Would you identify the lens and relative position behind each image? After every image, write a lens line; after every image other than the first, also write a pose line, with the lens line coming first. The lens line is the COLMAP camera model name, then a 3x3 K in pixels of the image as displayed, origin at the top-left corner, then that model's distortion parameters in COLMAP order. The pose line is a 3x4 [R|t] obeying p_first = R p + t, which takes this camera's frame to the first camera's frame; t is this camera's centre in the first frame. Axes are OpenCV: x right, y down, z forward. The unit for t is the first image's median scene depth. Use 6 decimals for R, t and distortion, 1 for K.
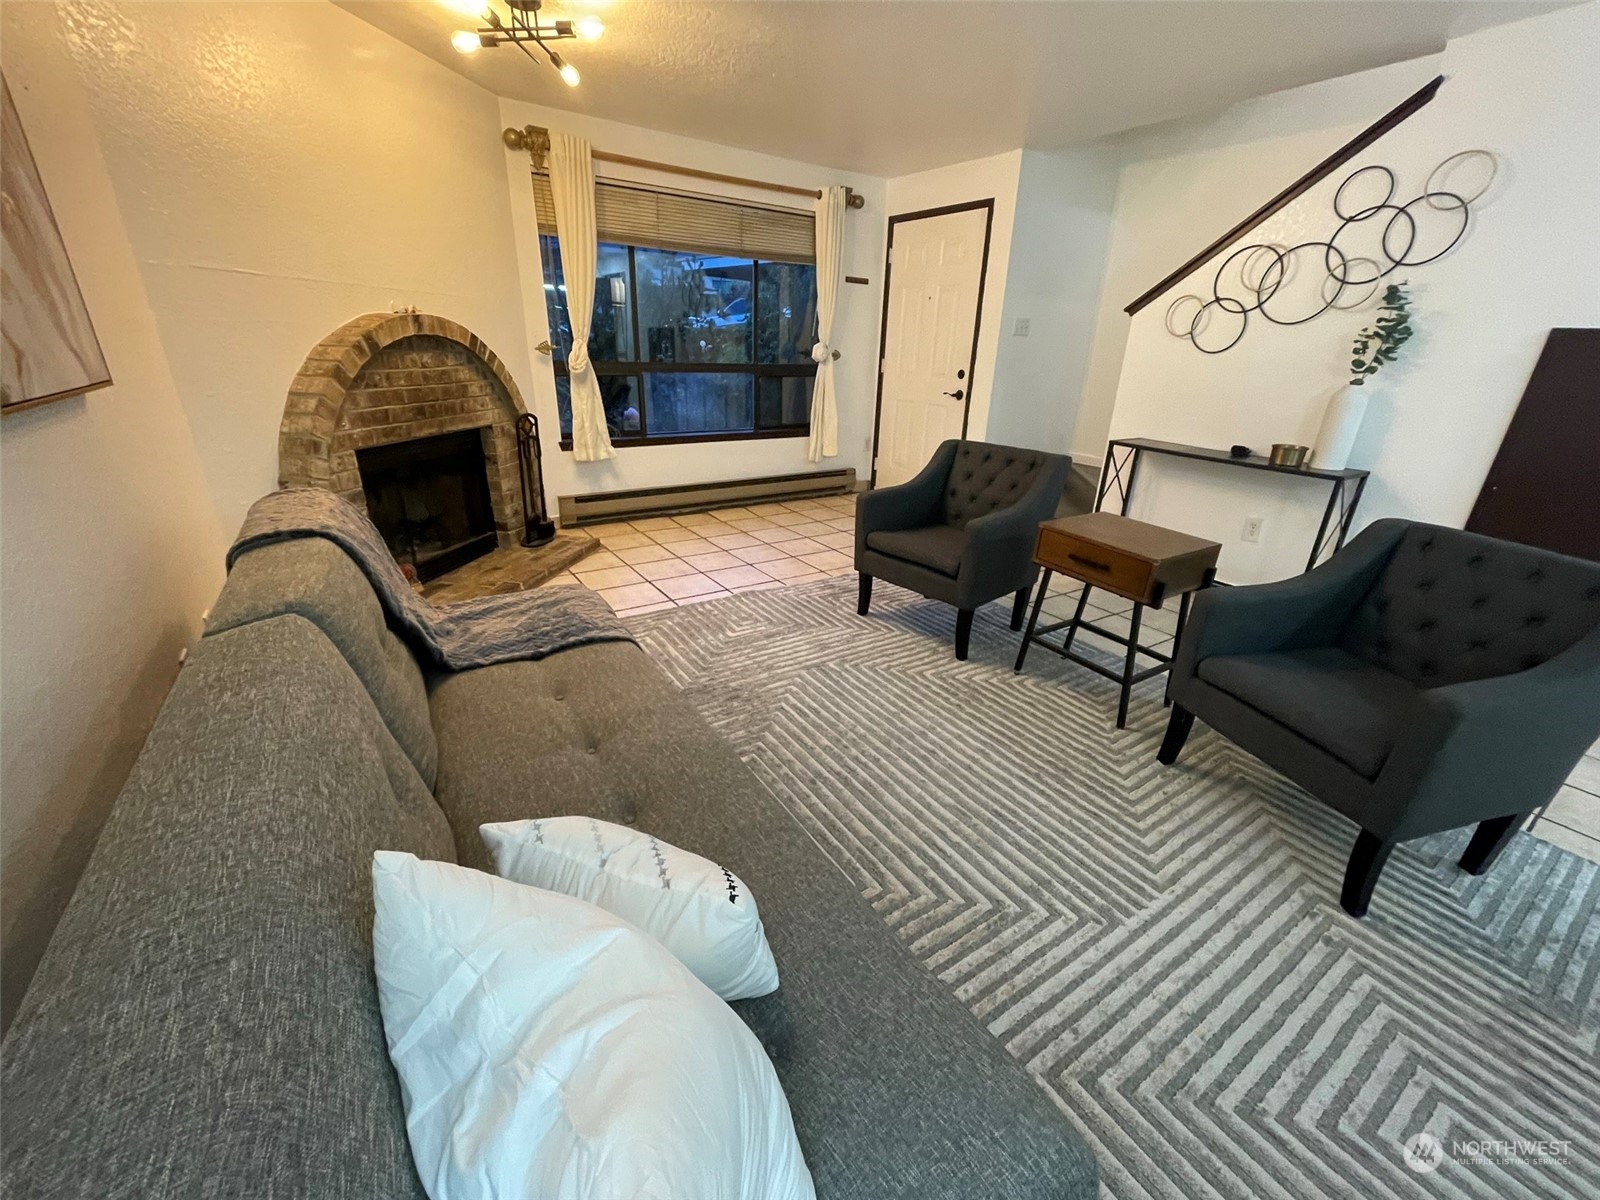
lens RADIAL K [[641.5, 0, 801.5], [0, 641.5, 599.2], [0, 0, 1]] dist [-0.009953, 0.001208]
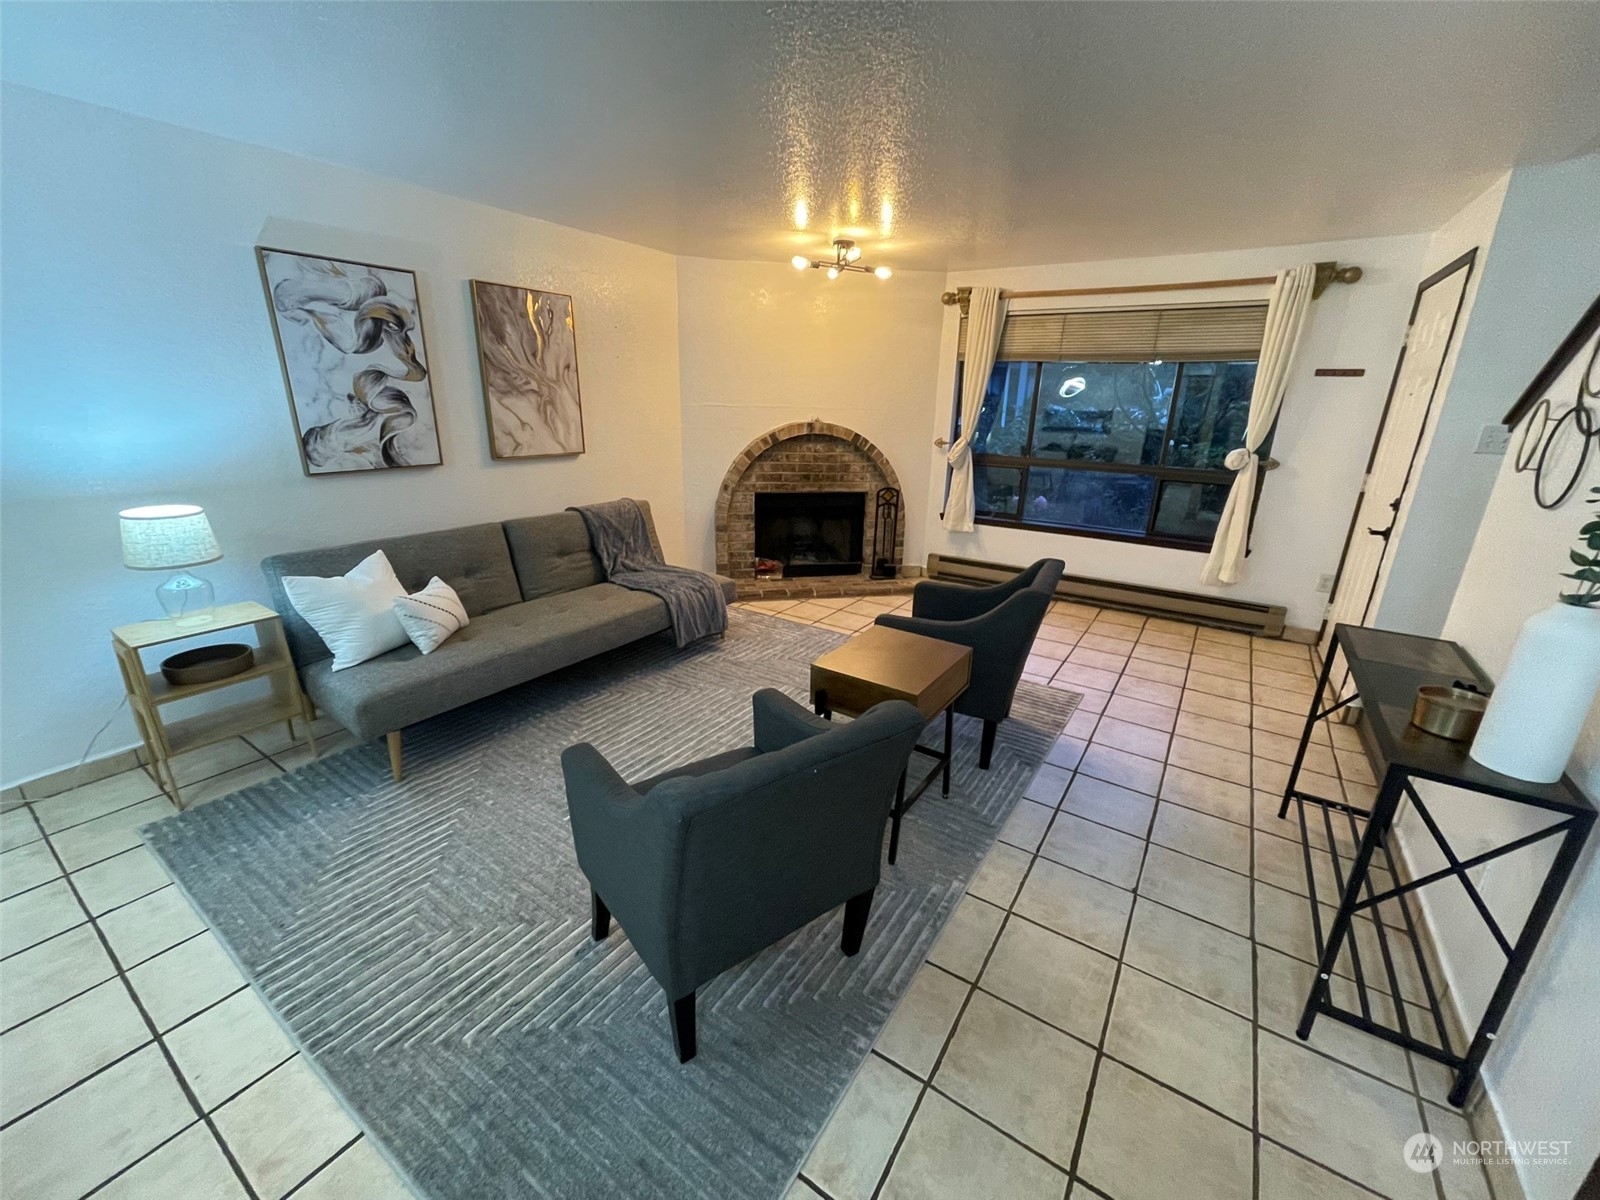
lens RADIAL K [[641.5, 0, 807.0], [0, 641.5, 604.9], [0, 0, 1]] dist [-0.009953, 0.001208]
pose [[0.394989, 0.259834, -0.881175, 0.779678], [-0.351538, 0.928917, 0.116334, -0.142617], [0.848766, 0.263816, 0.458254, 0.252674]]
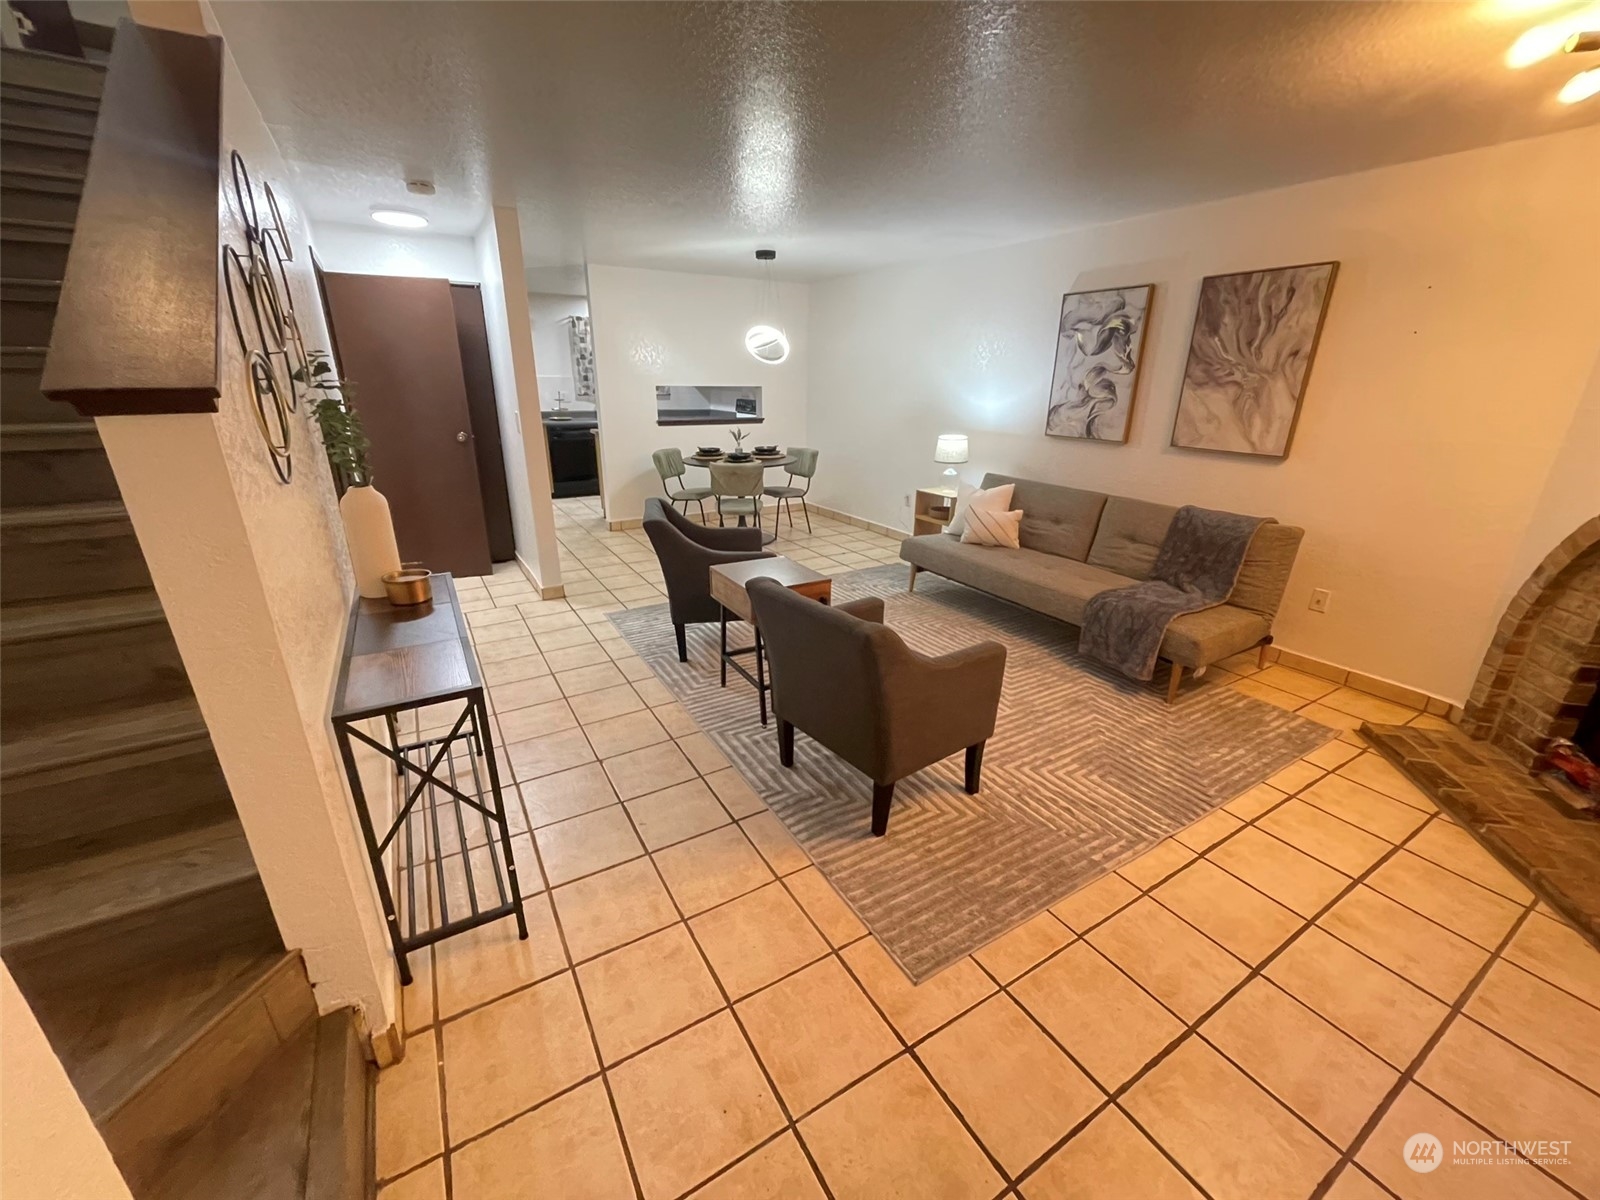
lens RADIAL K [[641.5, 0, 803.2], [0, 641.5, 605.5], [0, 0, 1]] dist [-0.009953, 0.001208]
pose [[-0.998420, -0.051911, 0.021513, 0.244791], [-0.024154, 0.742144, 0.669806, -0.553395], [-0.050736, 0.668228, -0.742225, 1.201478]]
